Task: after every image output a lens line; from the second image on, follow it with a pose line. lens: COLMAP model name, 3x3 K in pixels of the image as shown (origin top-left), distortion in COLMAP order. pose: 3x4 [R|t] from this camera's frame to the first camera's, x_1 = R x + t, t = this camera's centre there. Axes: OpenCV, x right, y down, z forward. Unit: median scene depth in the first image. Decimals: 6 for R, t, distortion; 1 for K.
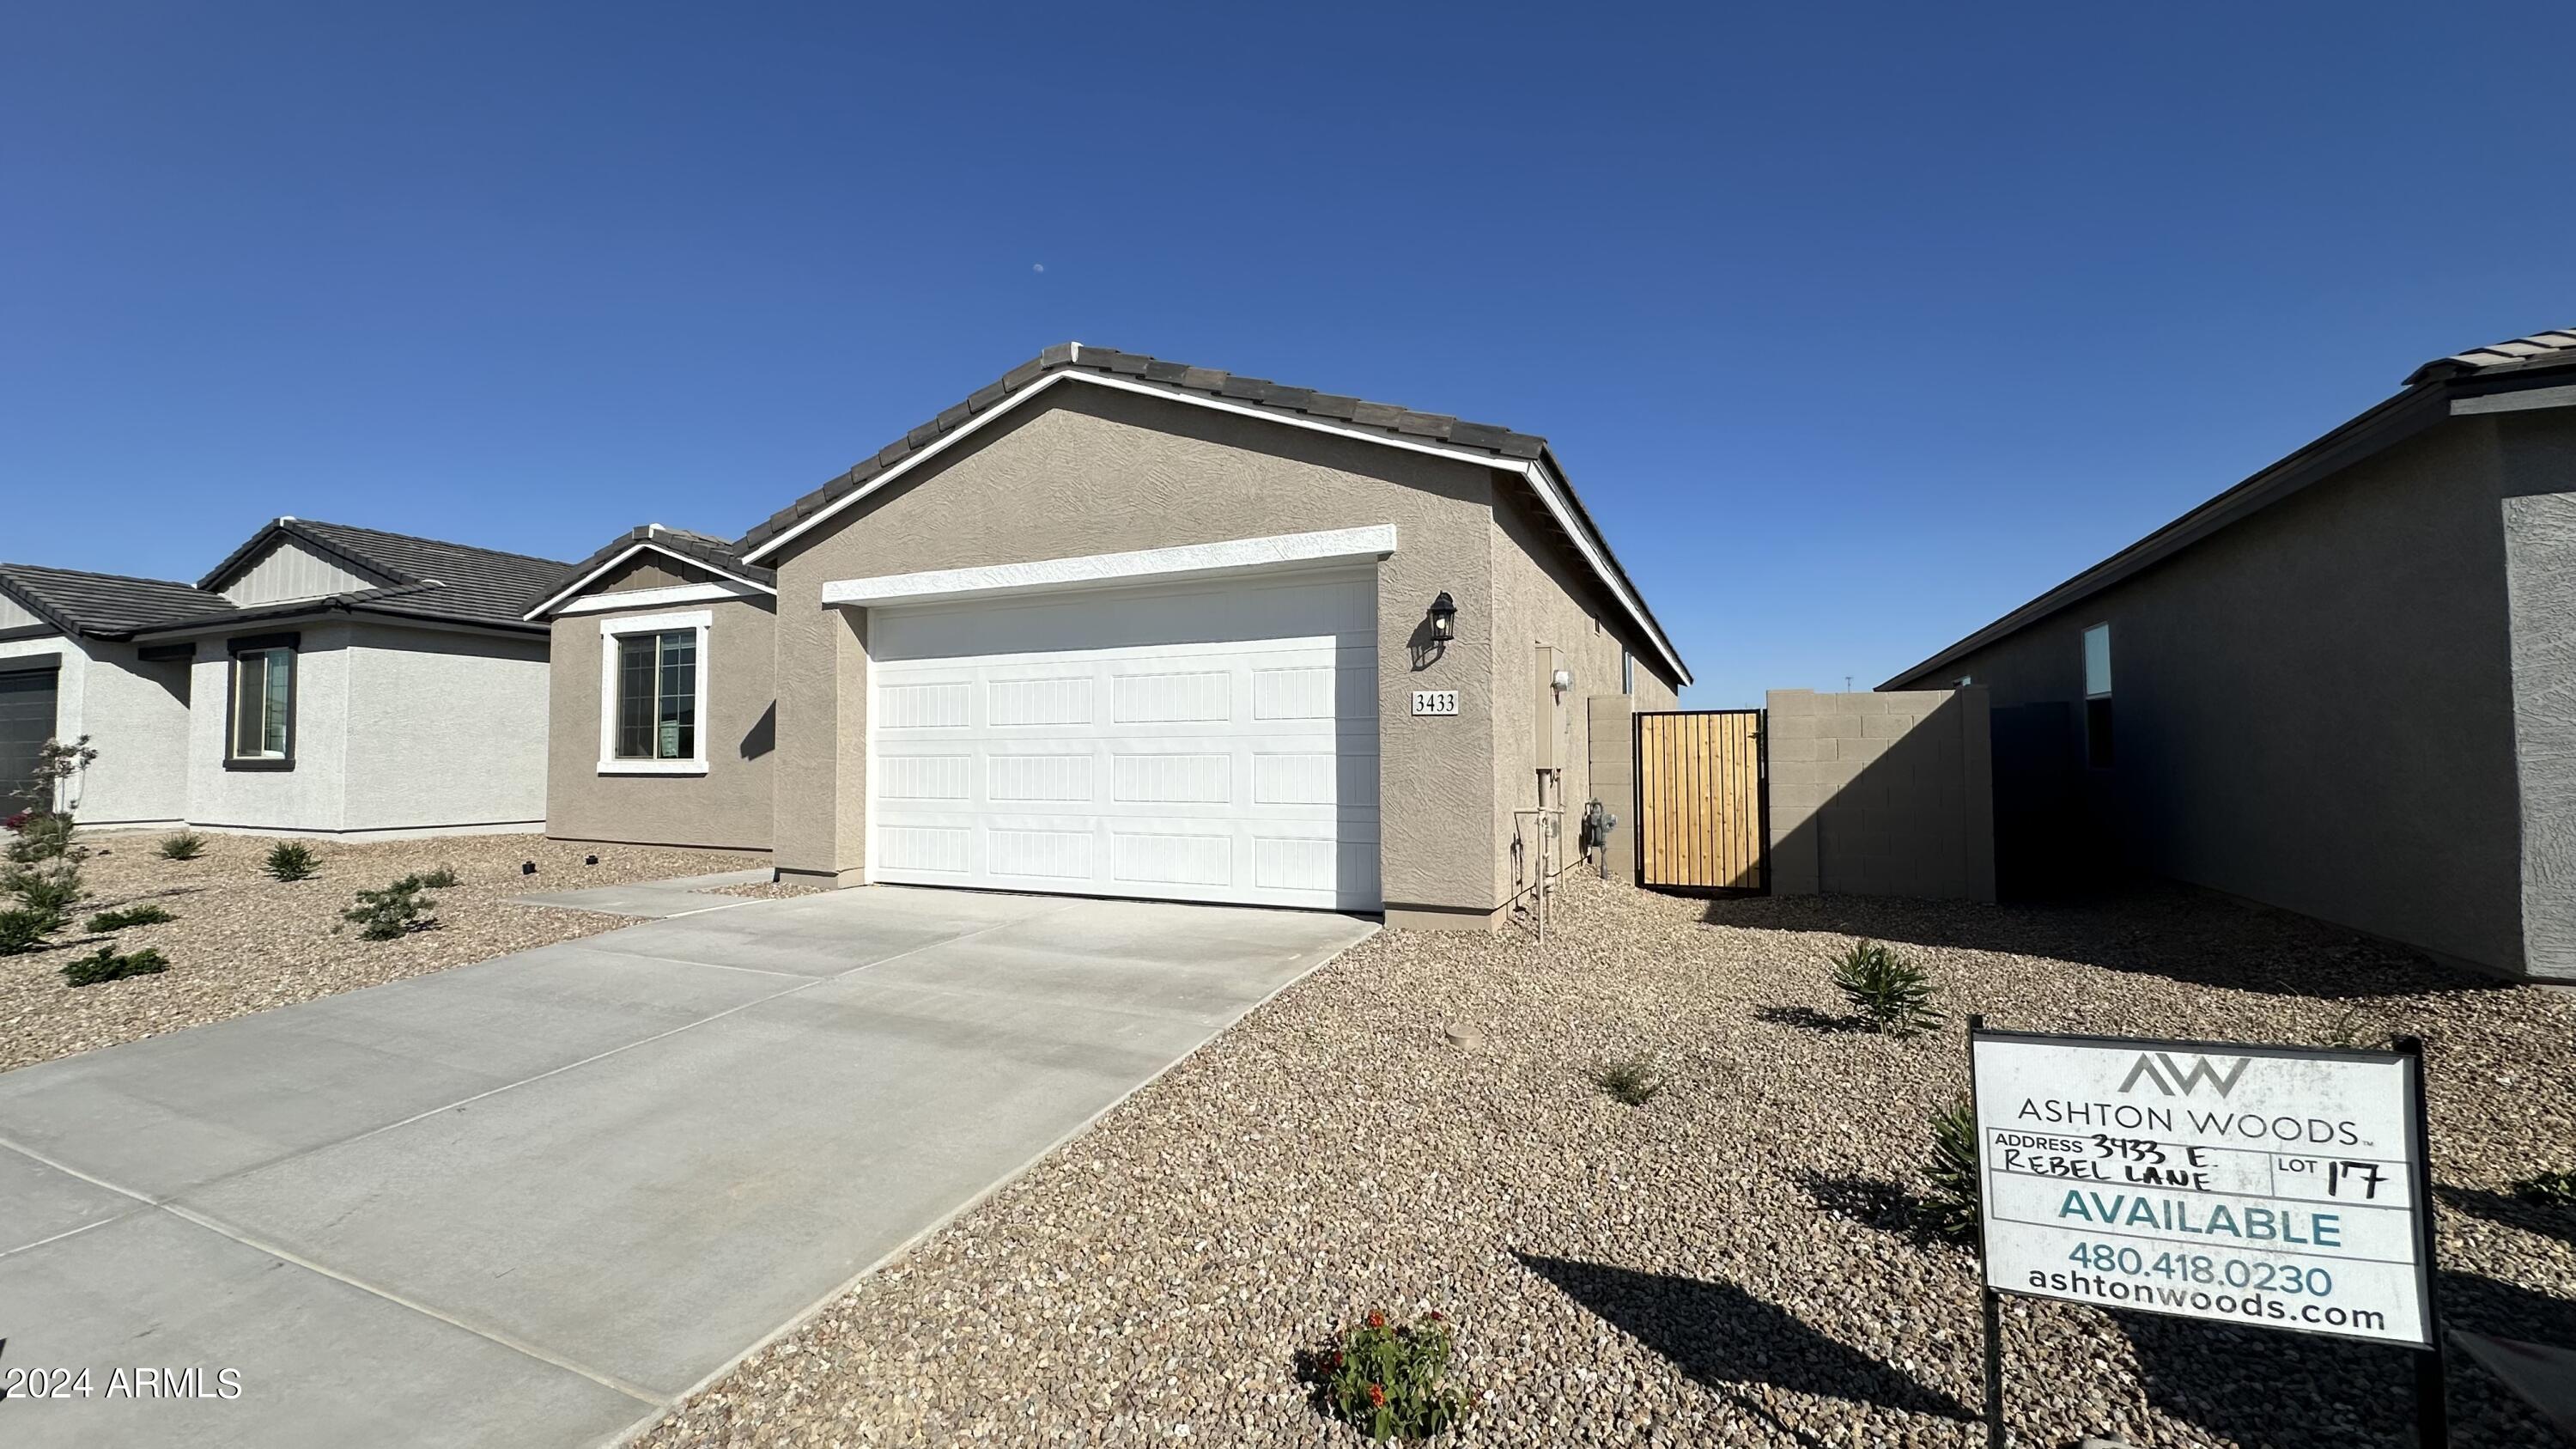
lens RADIAL K [[1029.8, 0, 1283.8], [0, 1029.8, 723.1], [0, 0, 1]] dist [-0.001519, 0.000089]
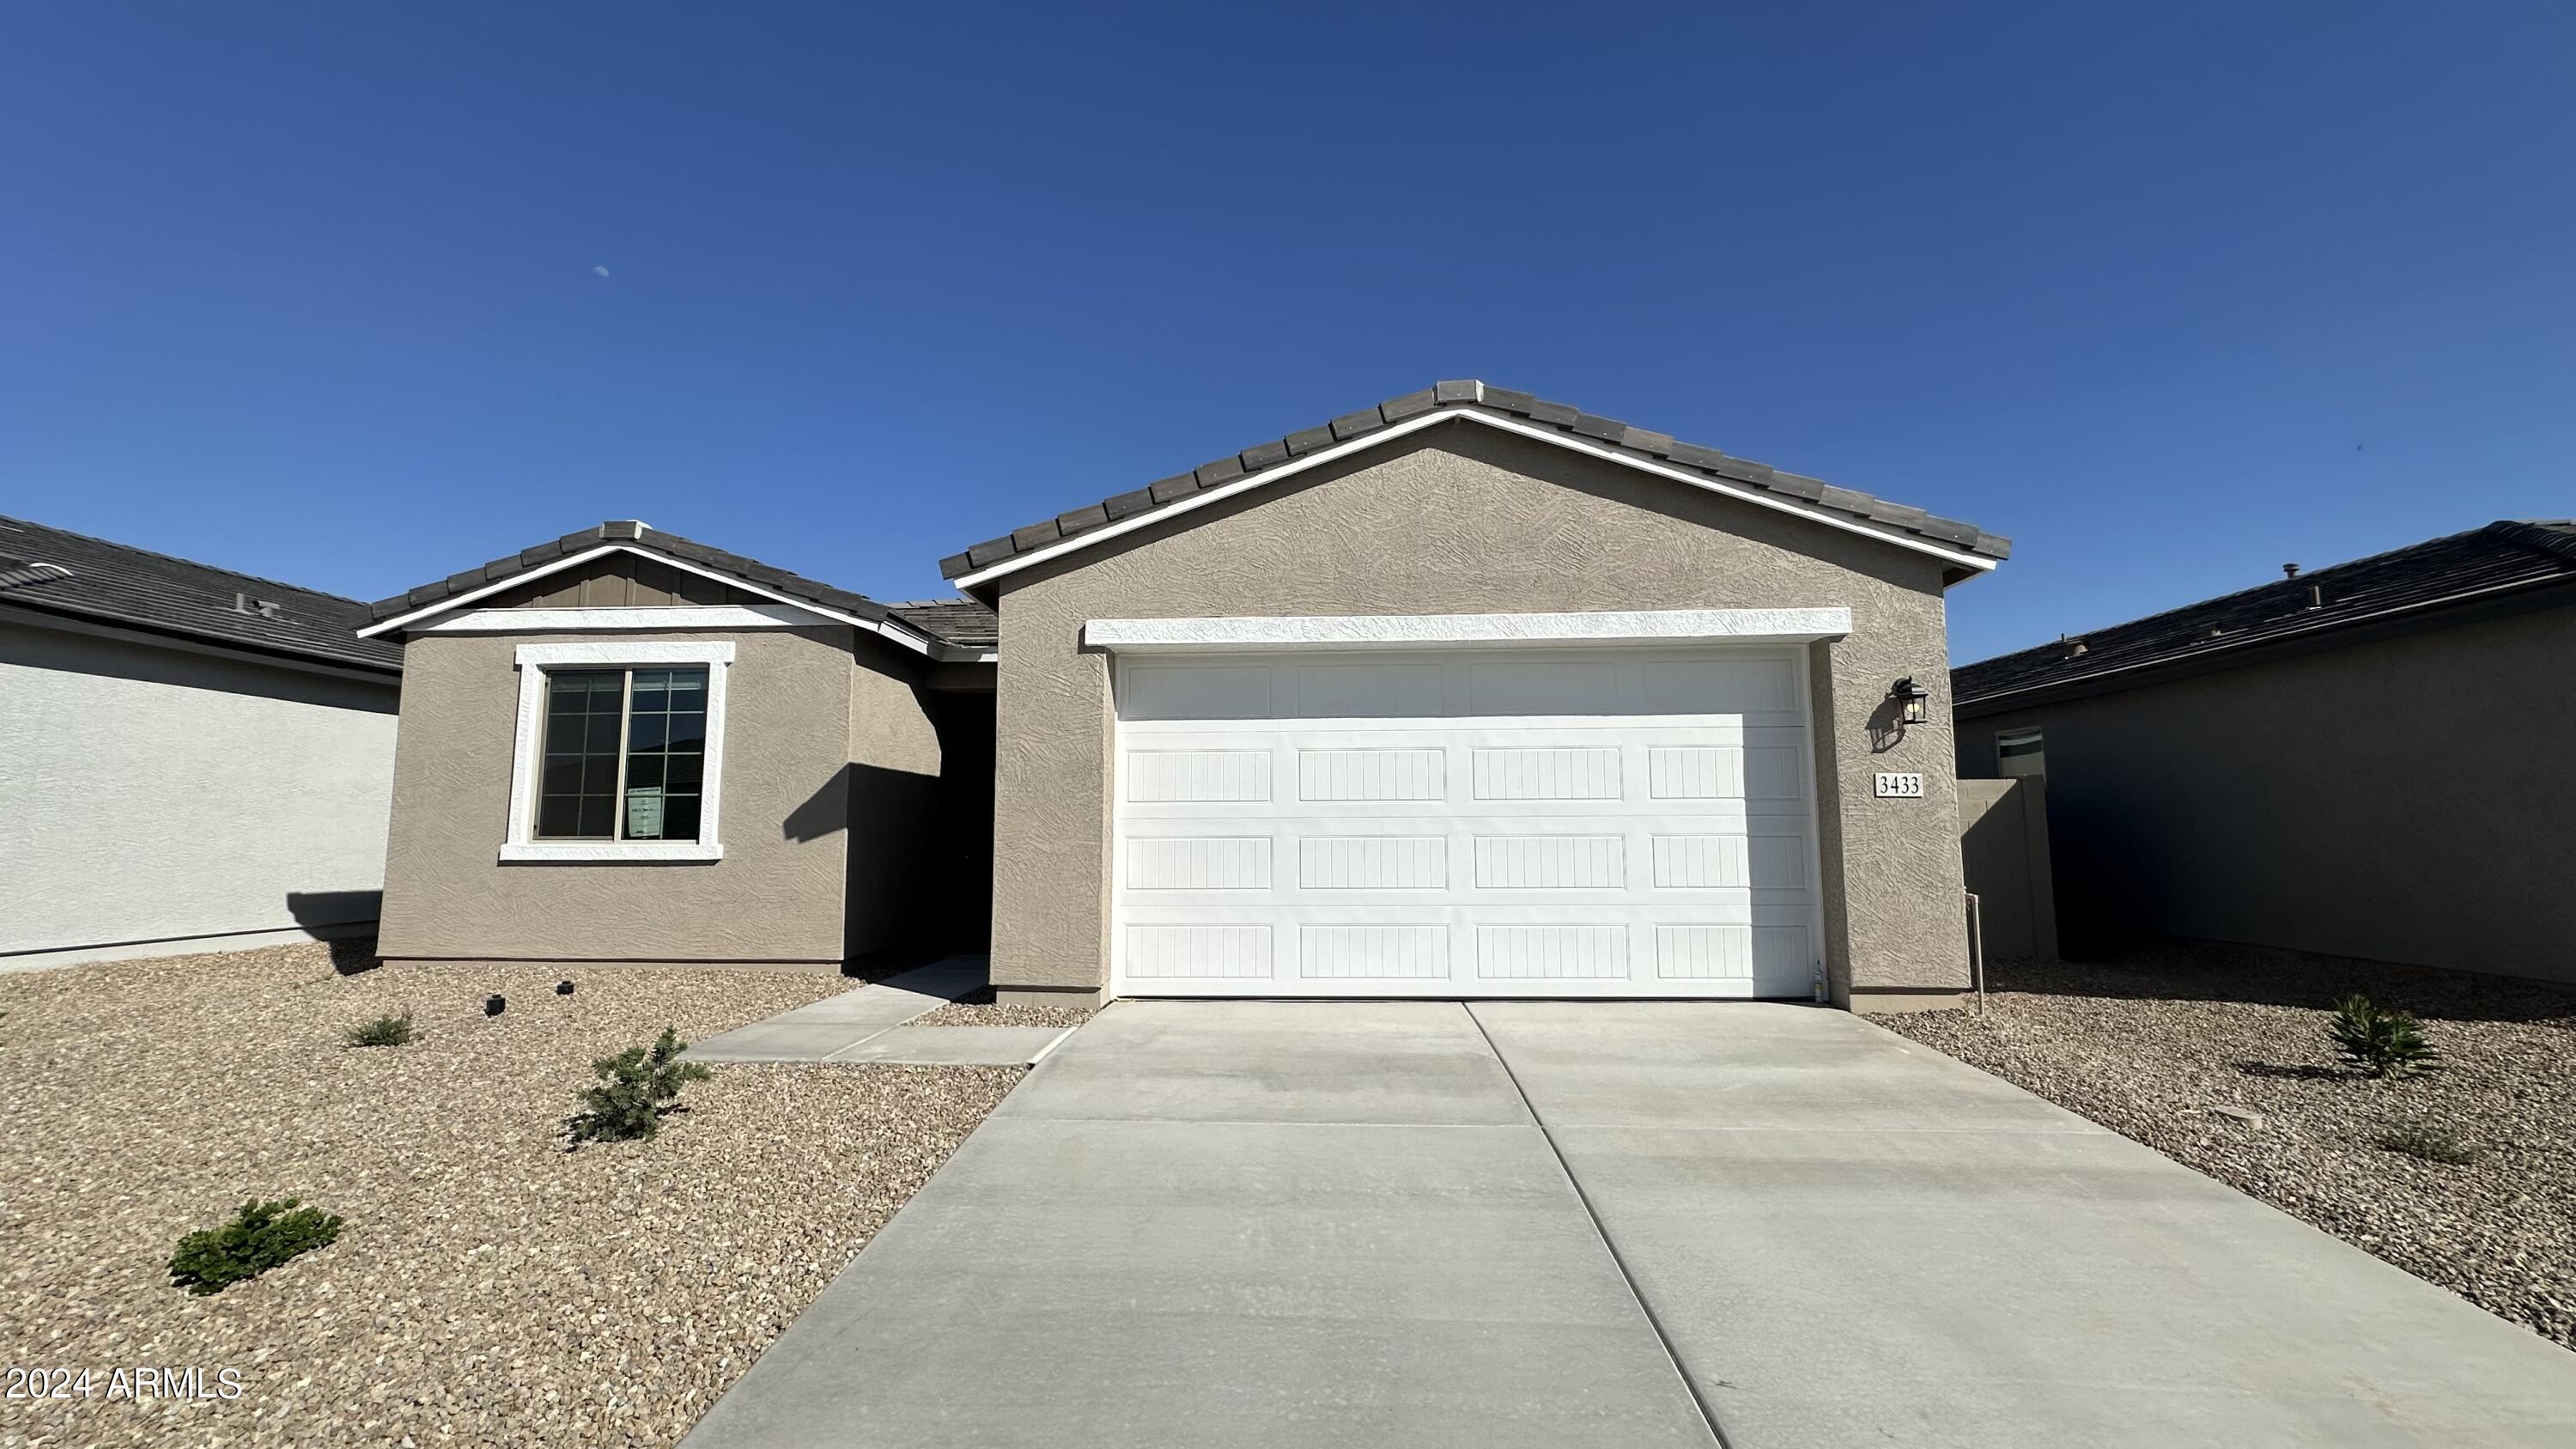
lens RADIAL K [[1029.8, 0, 1283.8], [0, 1029.8, 723.1], [0, 0, 1]] dist [-0.001519, 0.000089]
pose [[0.930912, 0.038148, 0.363245, -0.579703], [-0.011679, 0.997131, -0.074789, 0.001813], [-0.365056, 0.065379, 0.928687, 0.201545]]
